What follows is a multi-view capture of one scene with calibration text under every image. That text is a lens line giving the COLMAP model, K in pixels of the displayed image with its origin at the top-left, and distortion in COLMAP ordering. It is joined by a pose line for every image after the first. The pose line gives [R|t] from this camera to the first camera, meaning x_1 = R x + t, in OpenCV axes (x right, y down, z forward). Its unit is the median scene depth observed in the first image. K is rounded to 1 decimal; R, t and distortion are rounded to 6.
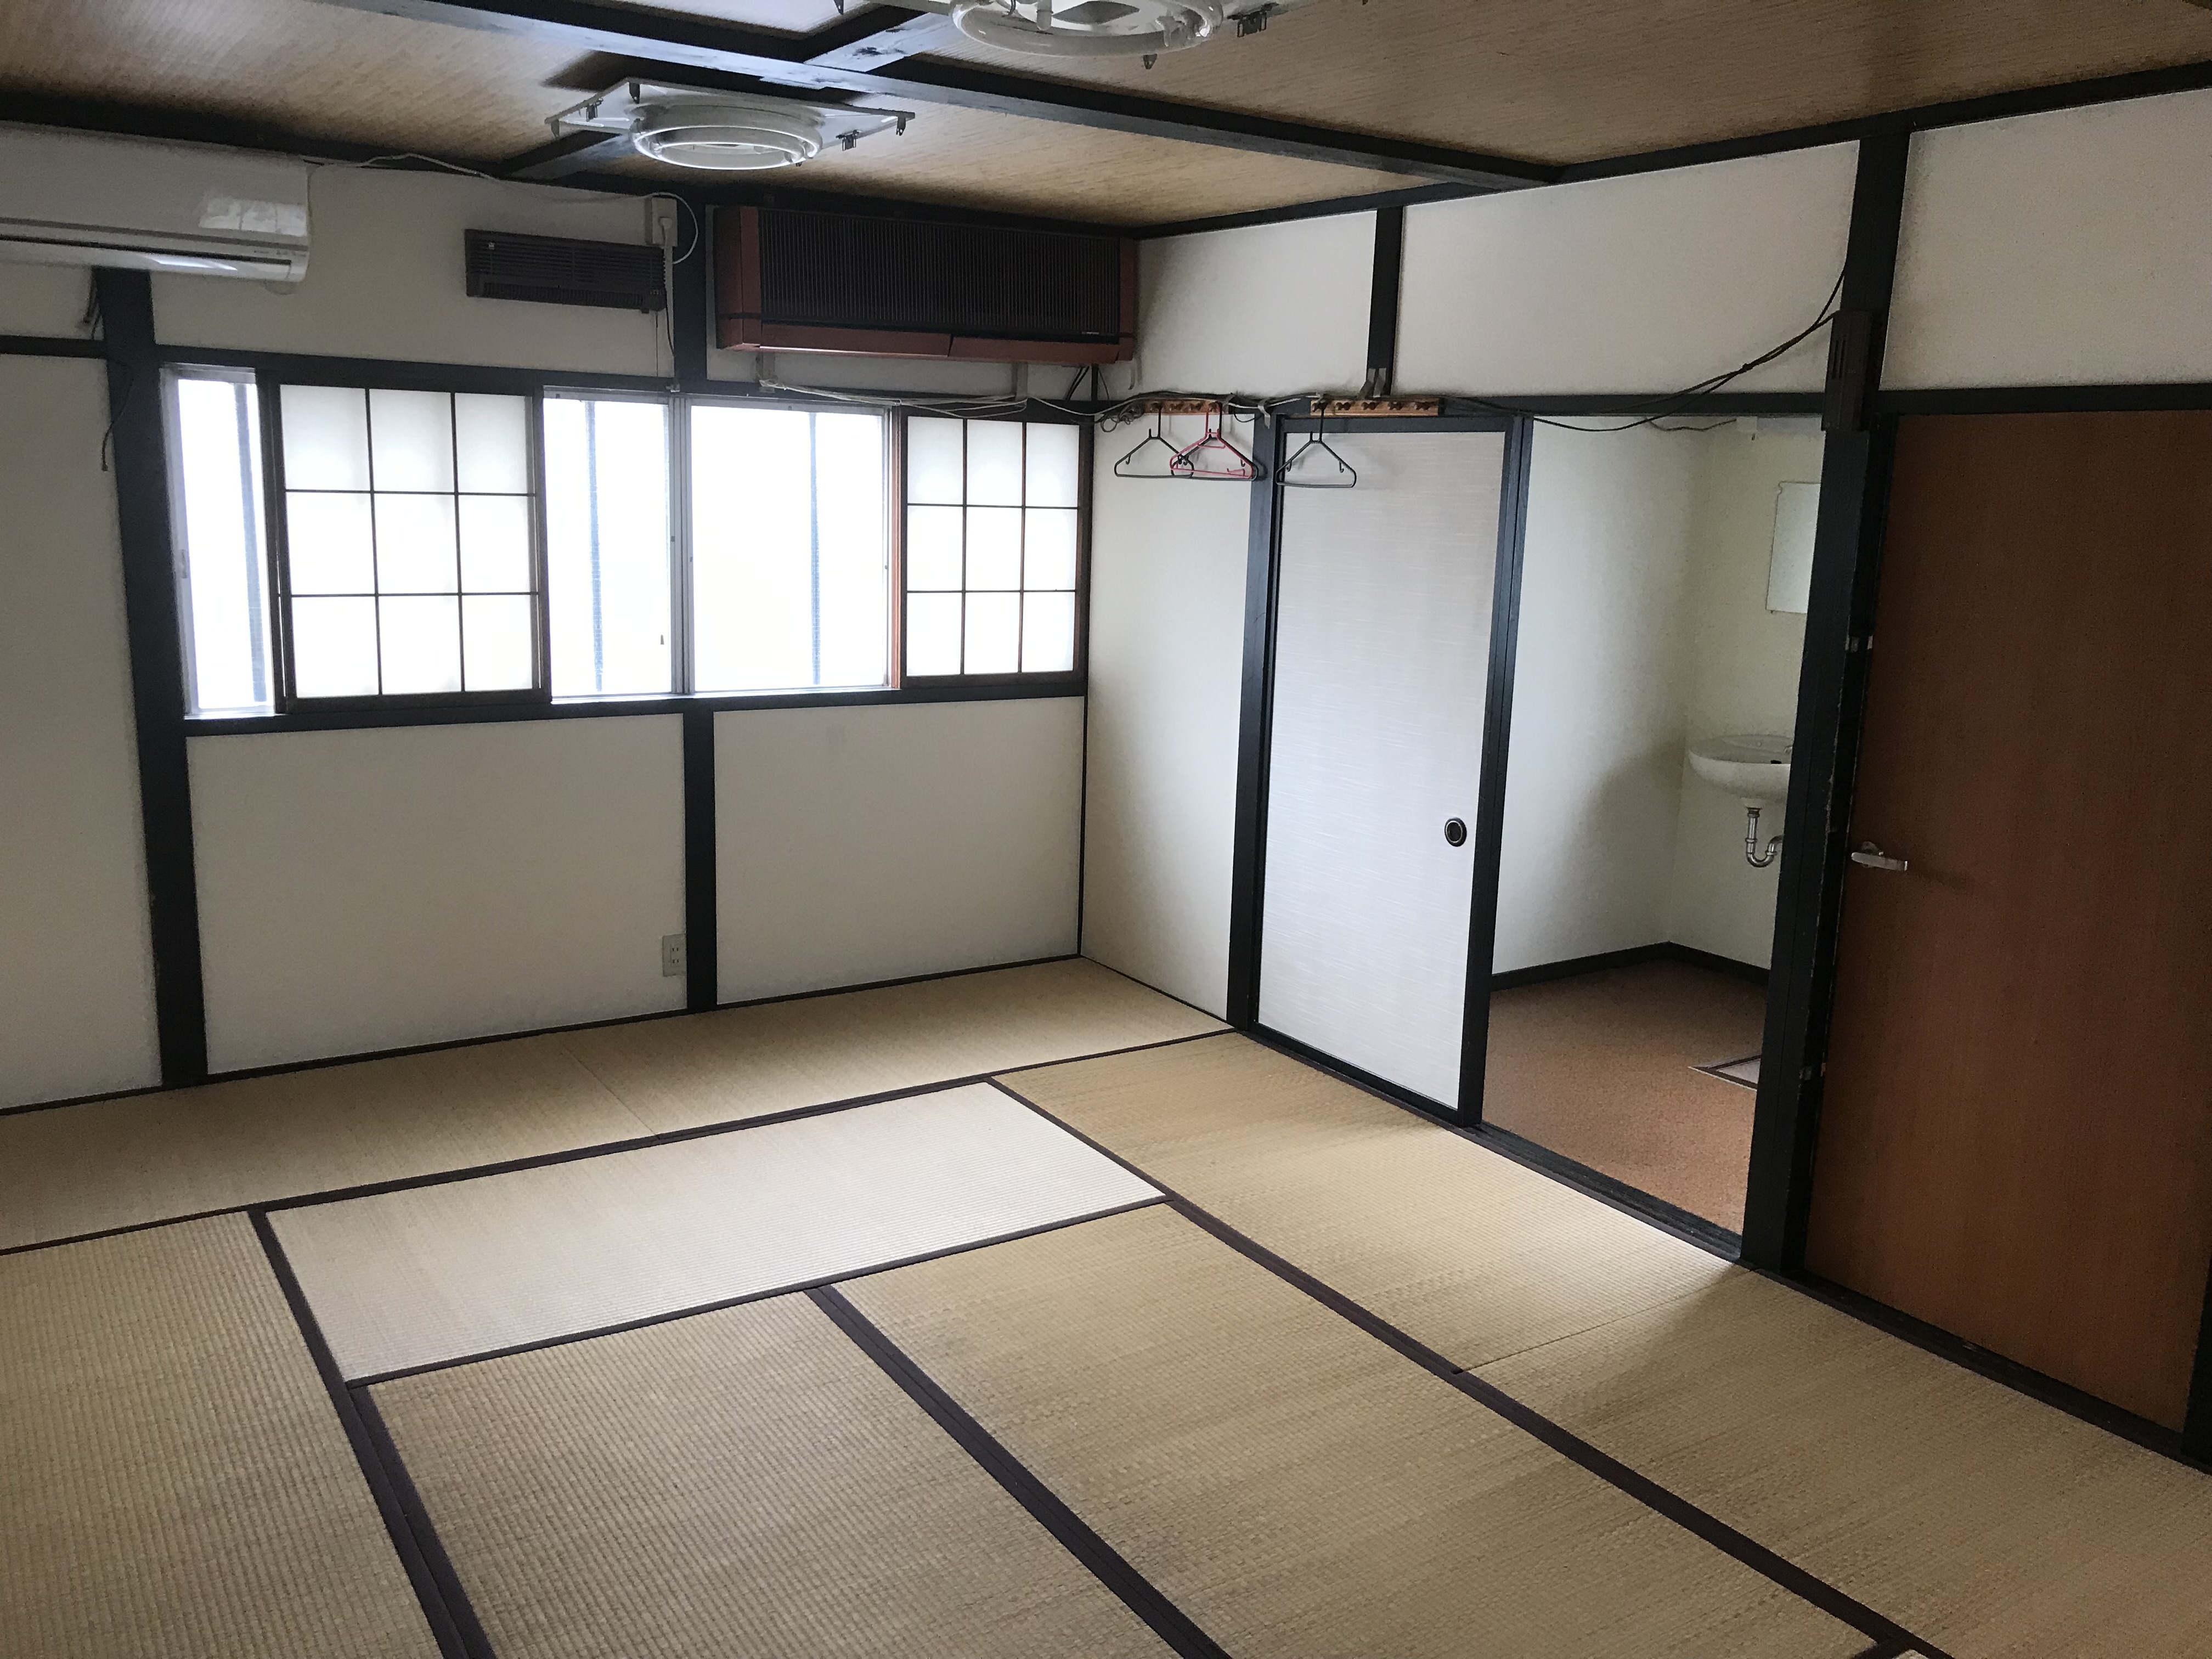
lens RADIAL K [[1810.1, 0, 1106.0], [0, 1810.1, 829.5], [0, 0, 1]] dist [0.036802, 0.003926]
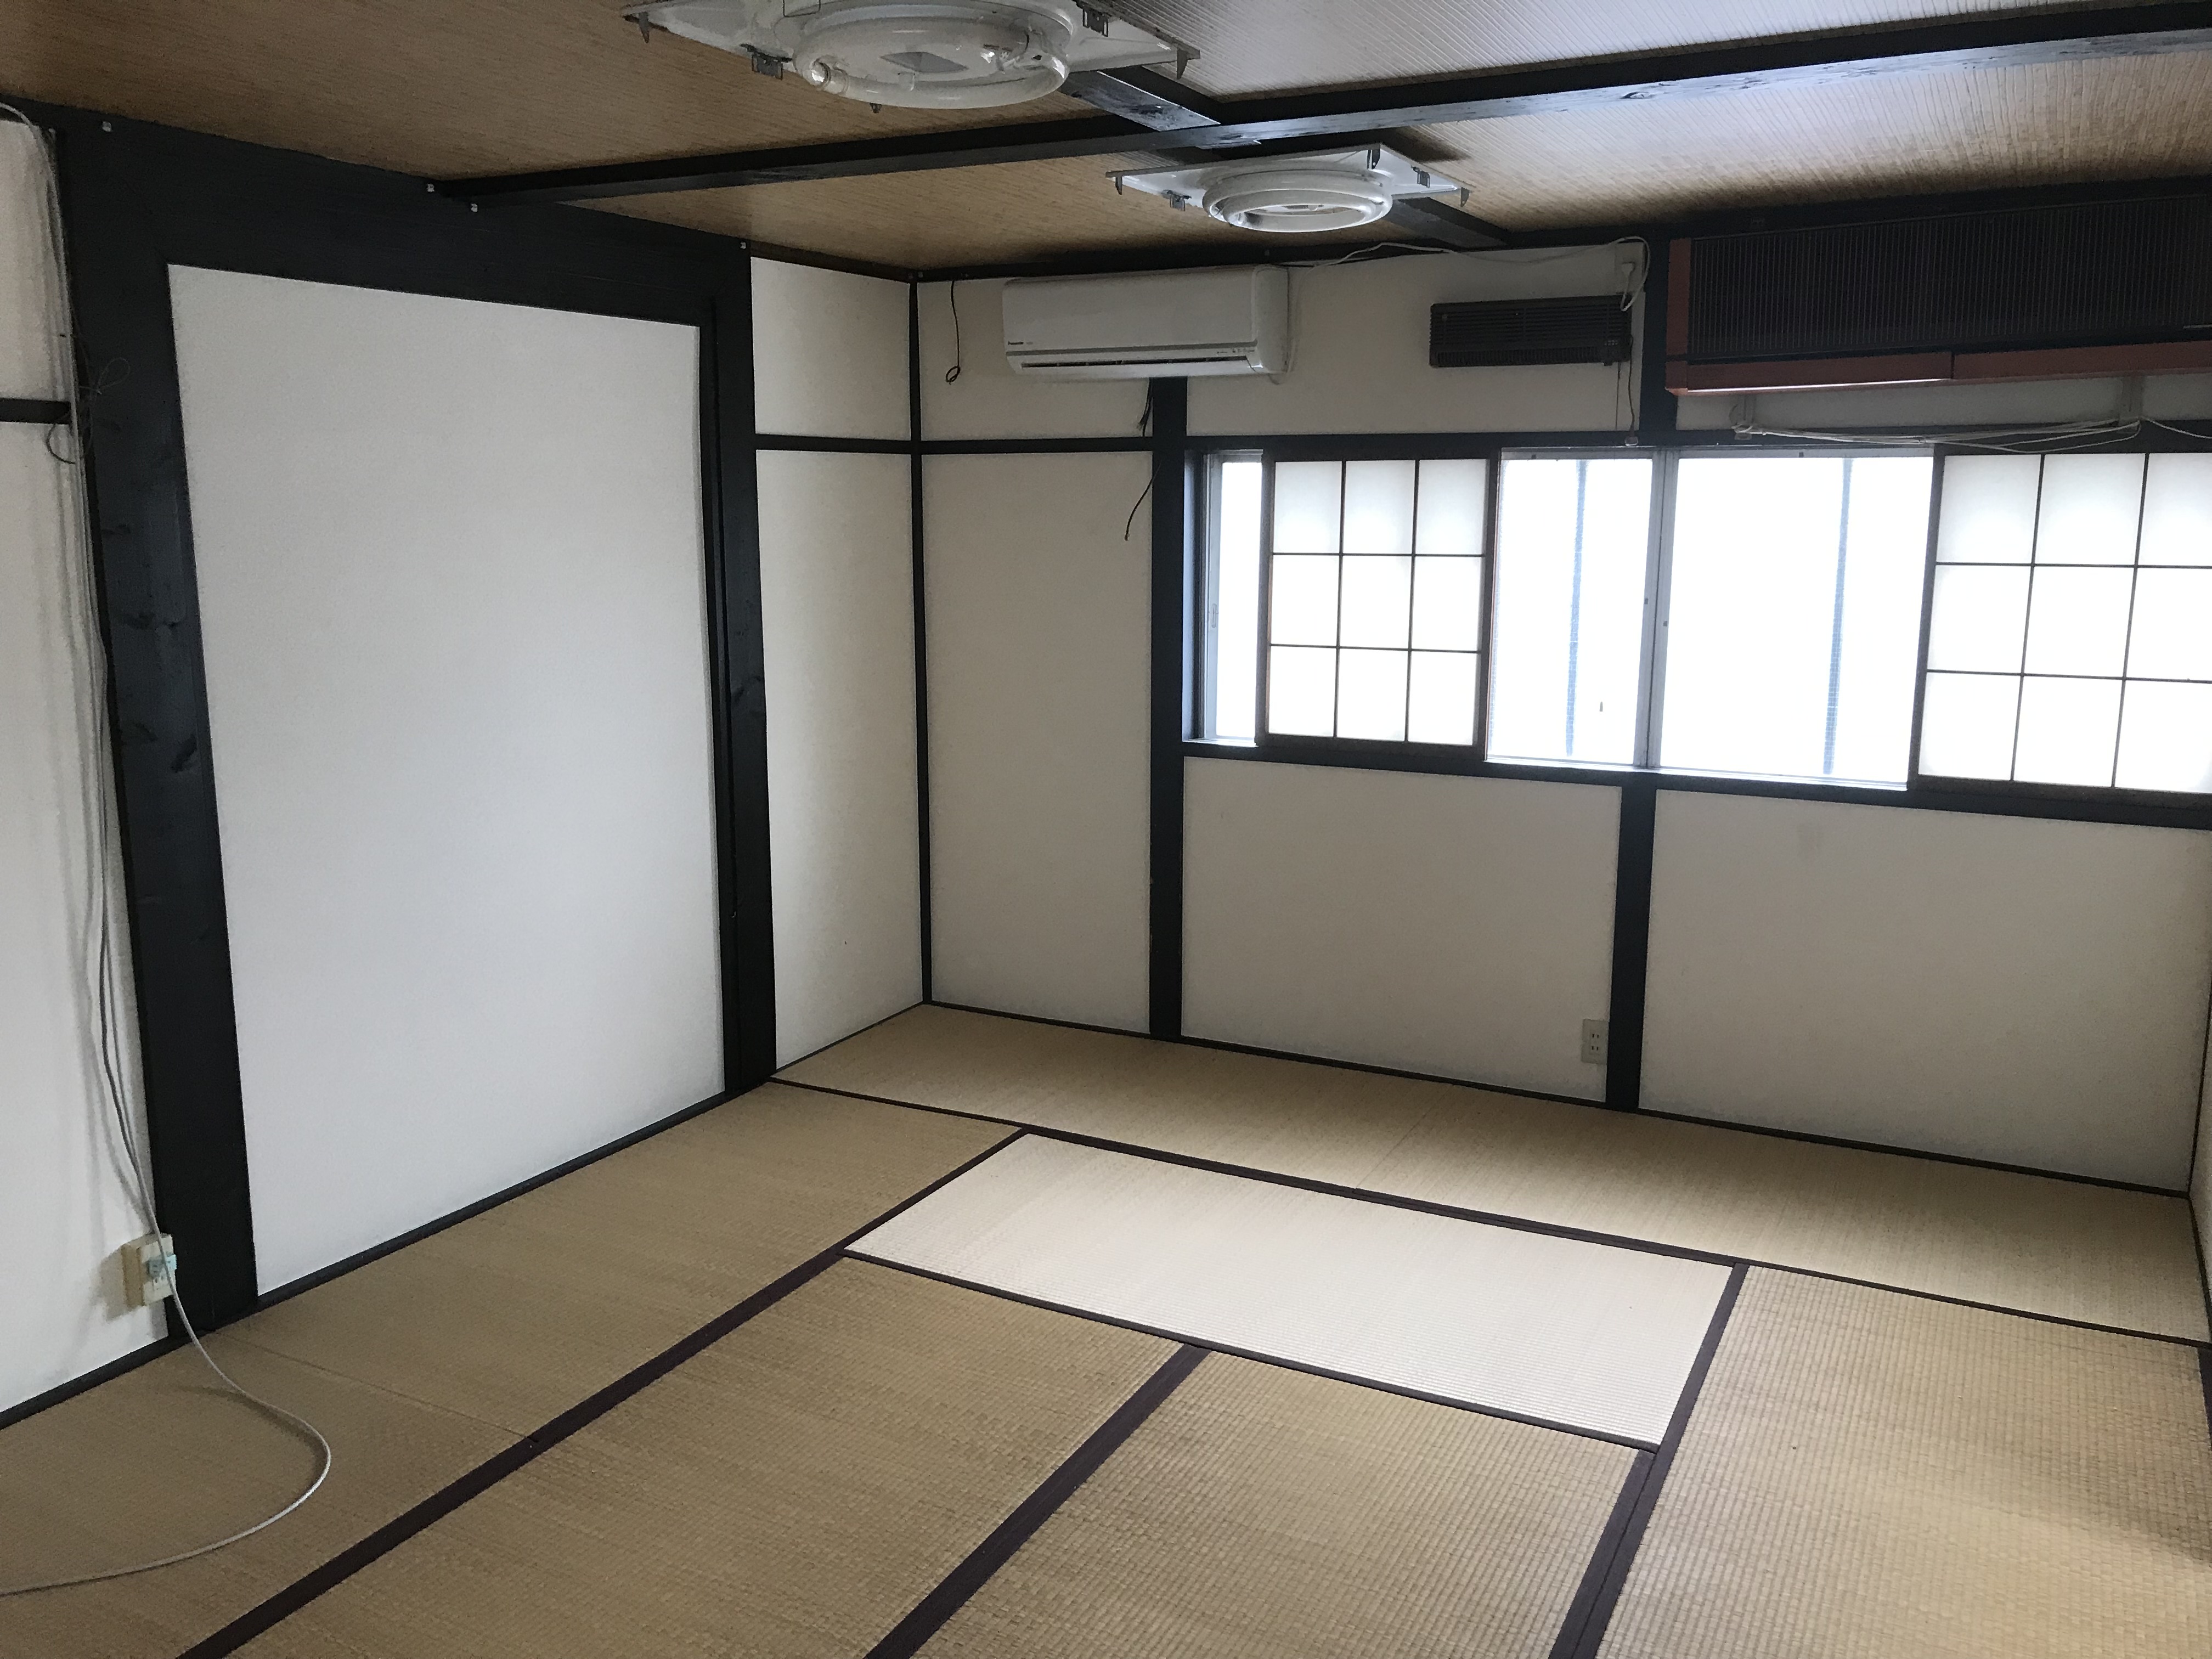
lens RADIAL K [[1833.2, 0, 1098.2], [0, 1833.2, 835.8], [0, 0, 1]] dist [0.055017, -0.067885]
pose [[0.499147, 0.124331, -0.857552, 0.474957], [-0.161130, 0.985710, 0.049124, -0.044735], [0.851405, 0.113658, 0.512047, 0.303829]]
